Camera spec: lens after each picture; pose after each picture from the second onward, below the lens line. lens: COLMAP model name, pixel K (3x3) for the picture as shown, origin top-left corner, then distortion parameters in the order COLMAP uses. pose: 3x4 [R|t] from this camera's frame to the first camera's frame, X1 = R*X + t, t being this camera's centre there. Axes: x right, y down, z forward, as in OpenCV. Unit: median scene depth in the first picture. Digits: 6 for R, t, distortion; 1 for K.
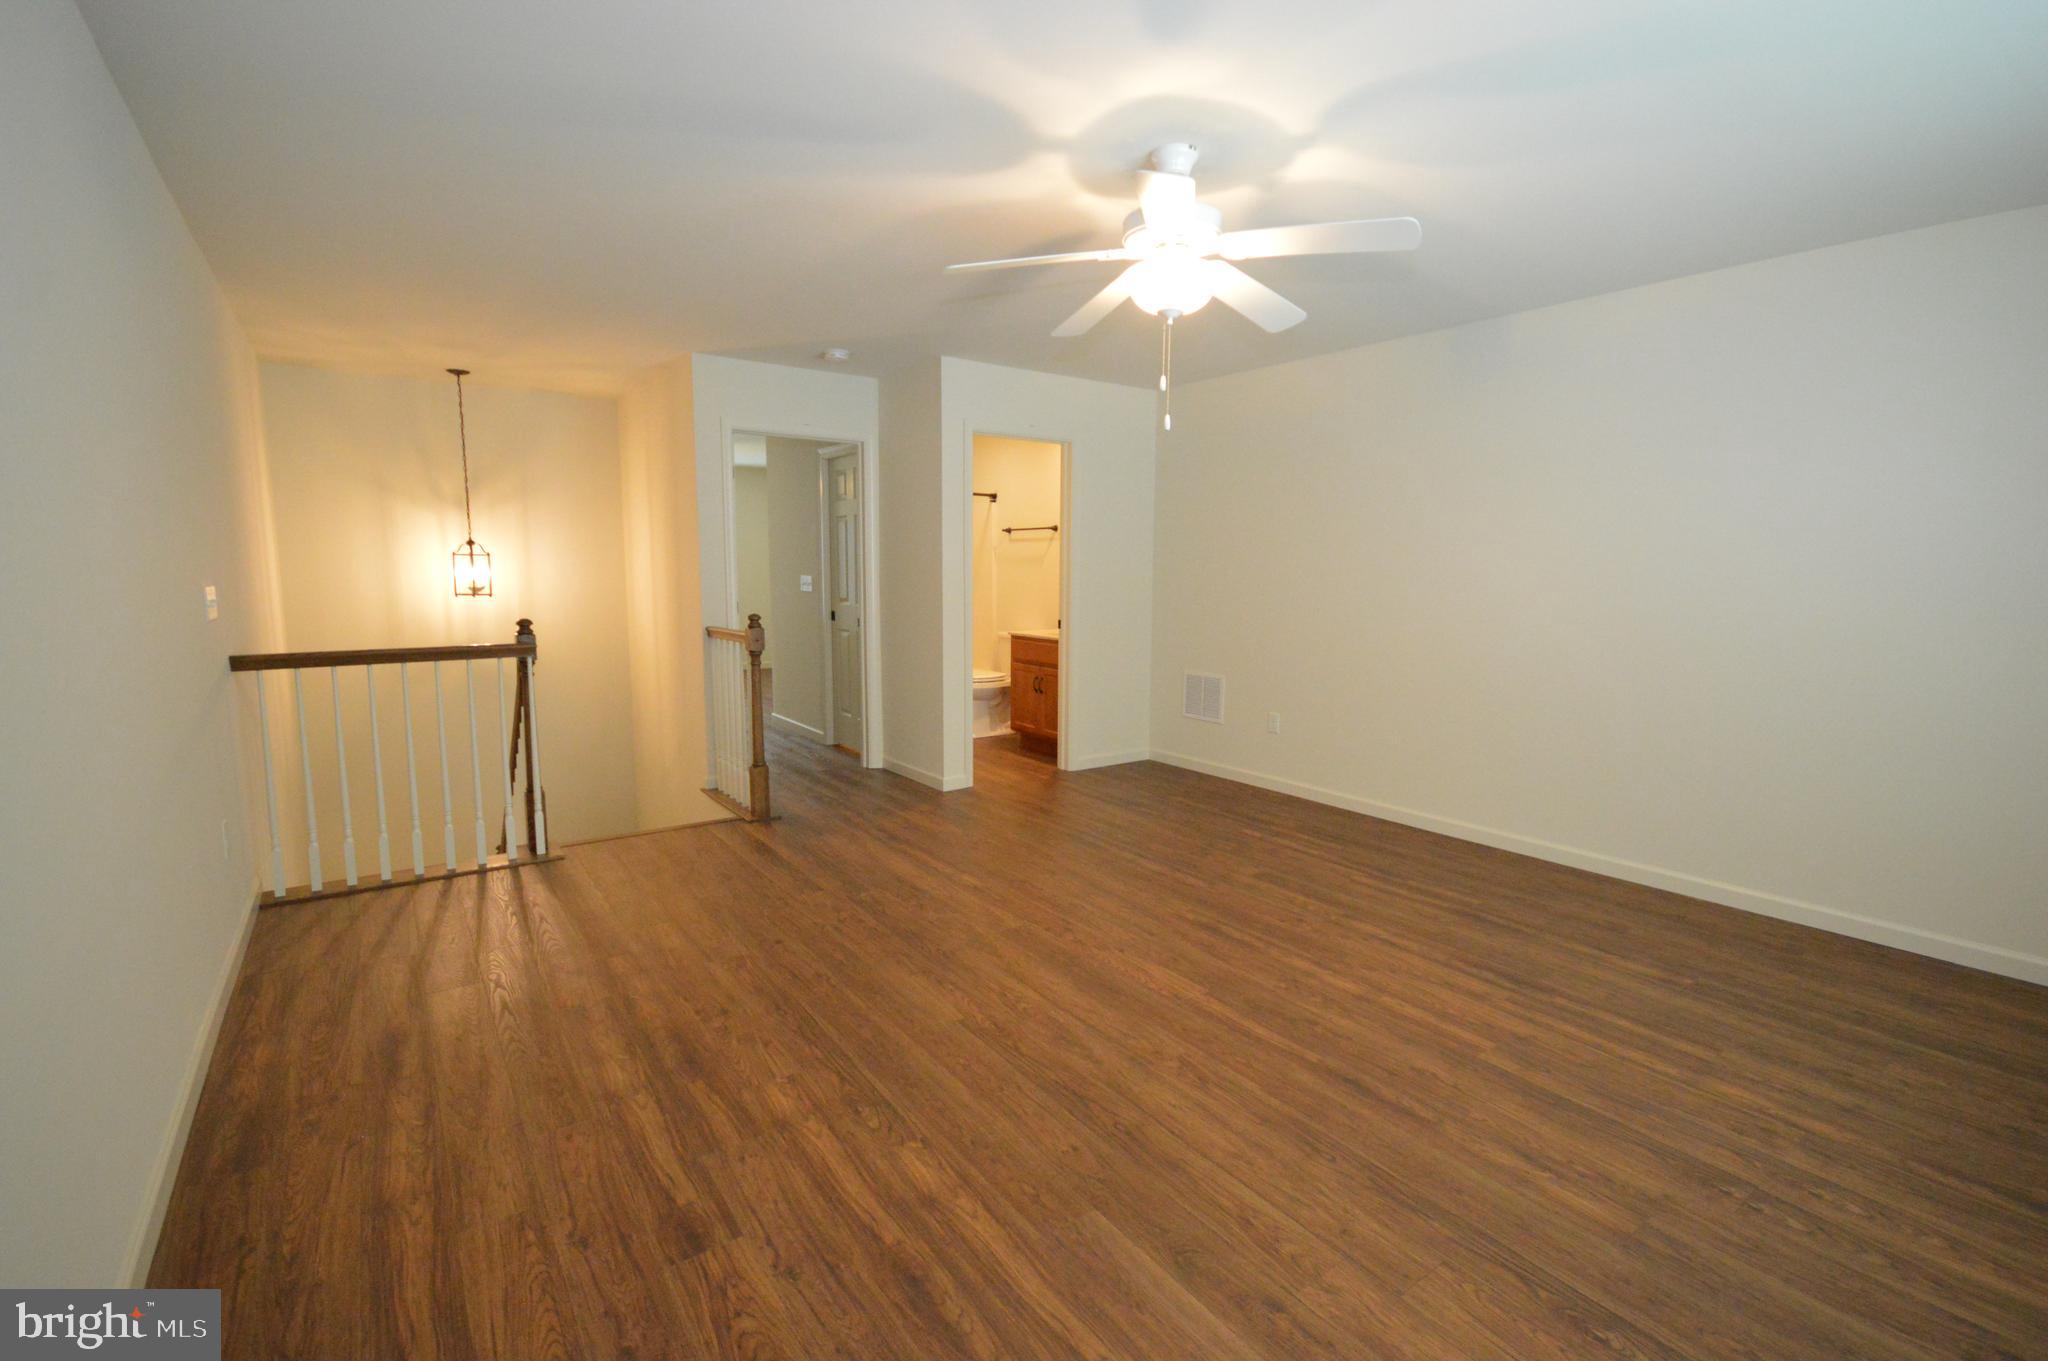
lens RADIAL K [[916.4, 0, 1024.0], [0, 916.4, 680.5], [0, 0, 1]] dist [-0.033979, -0.000462]
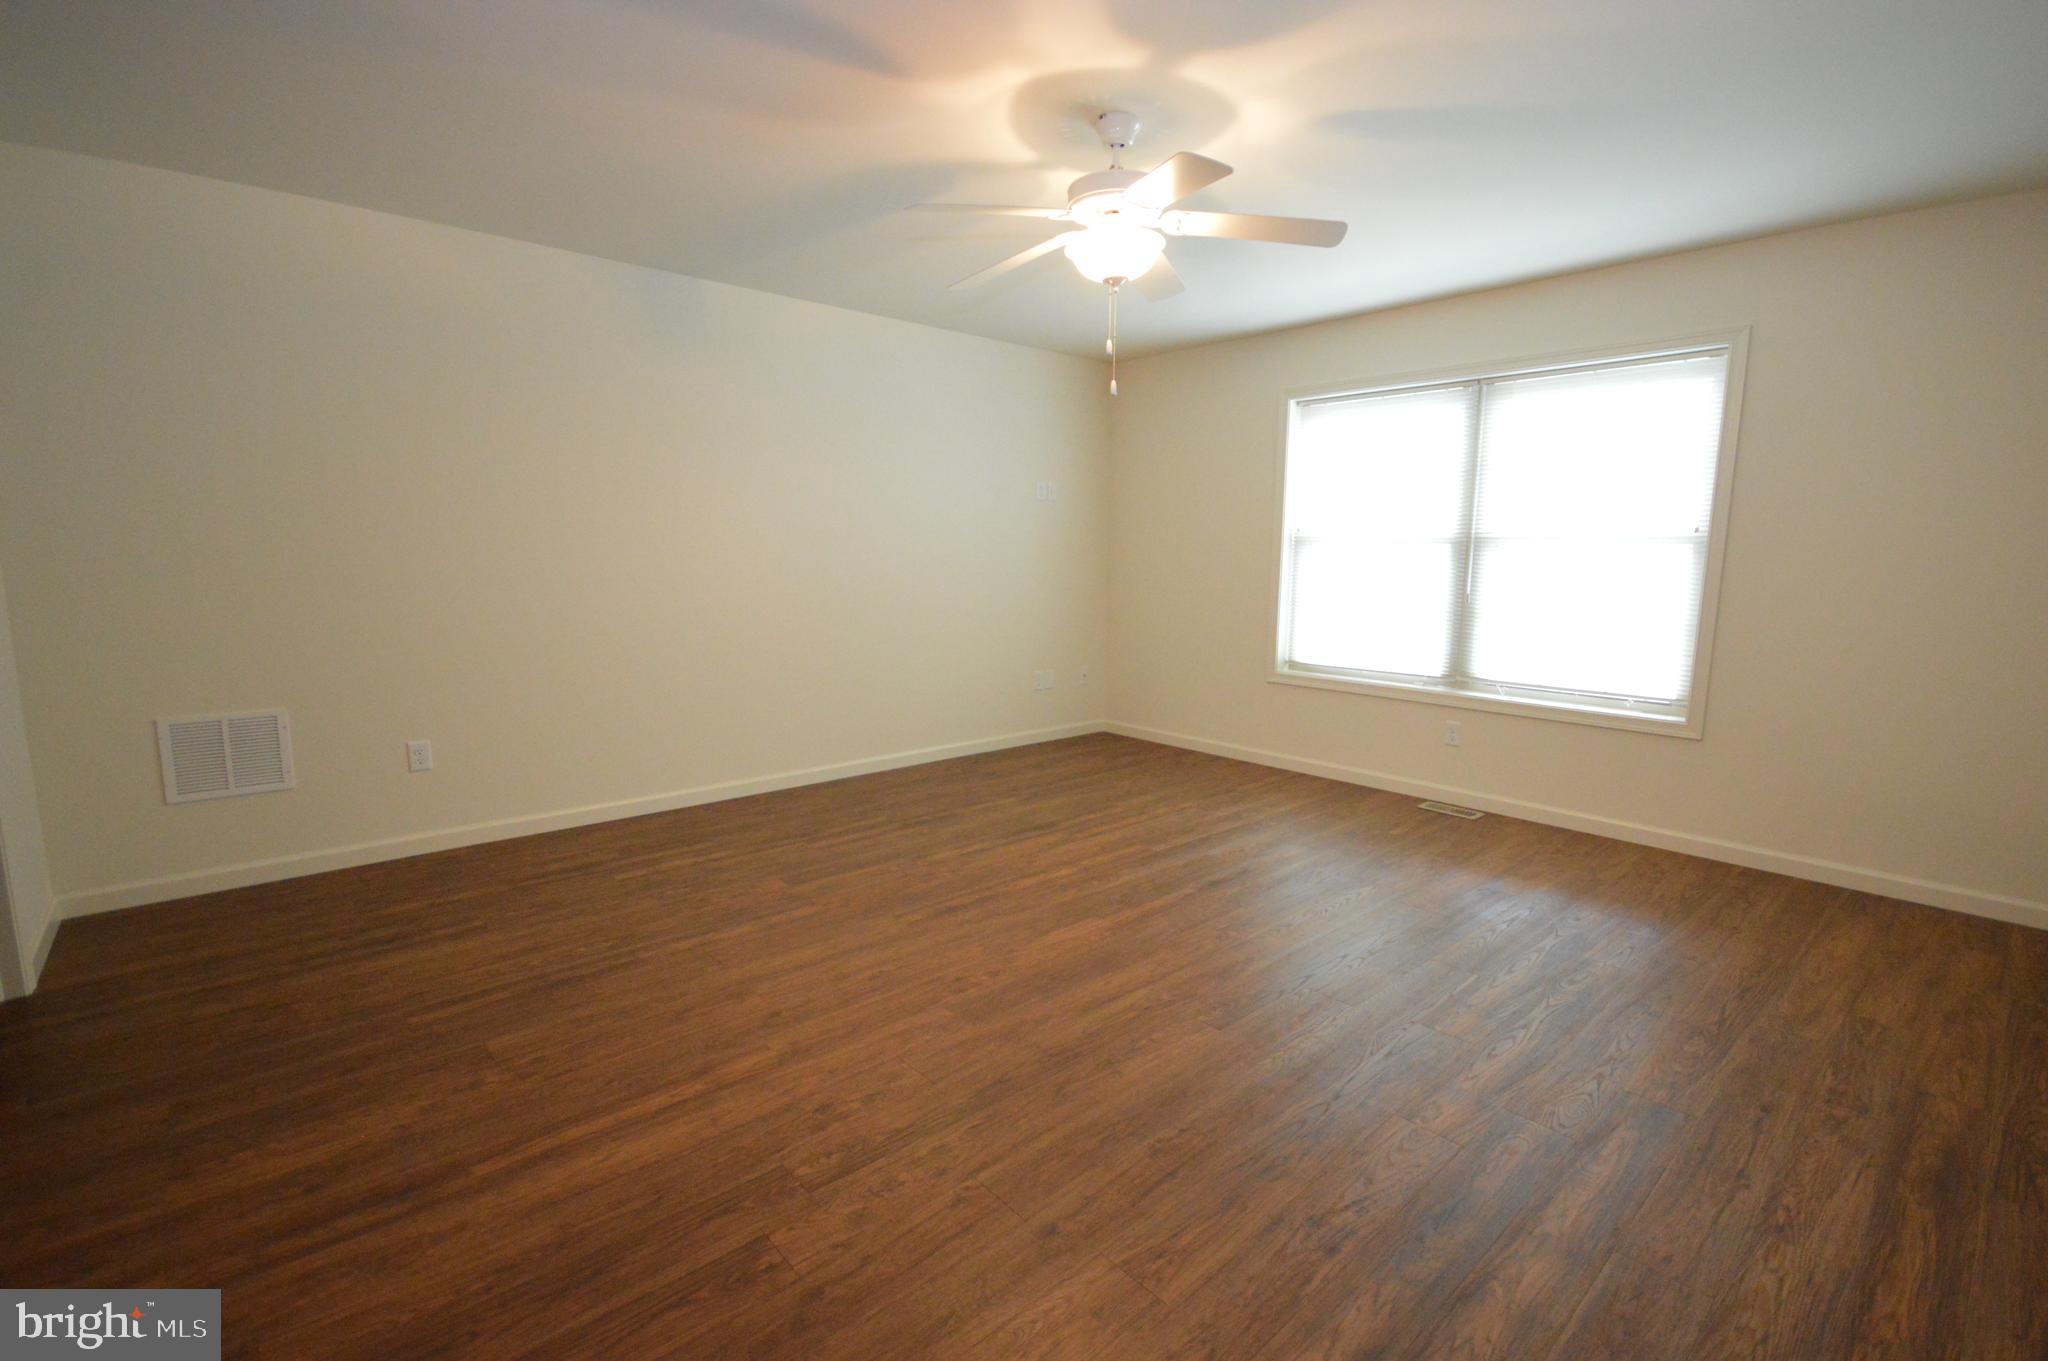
lens RADIAL K [[916.4, 0, 1024.0], [0, 916.4, 680.5], [0, 0, 1]] dist [-0.033979, -0.000462]
pose [[-0.105382, -0.152797, 0.982623, -0.761644], [0.120046, 0.978944, 0.165100, -0.120313], [-0.987159, 0.135359, -0.084821, 1.048052]]
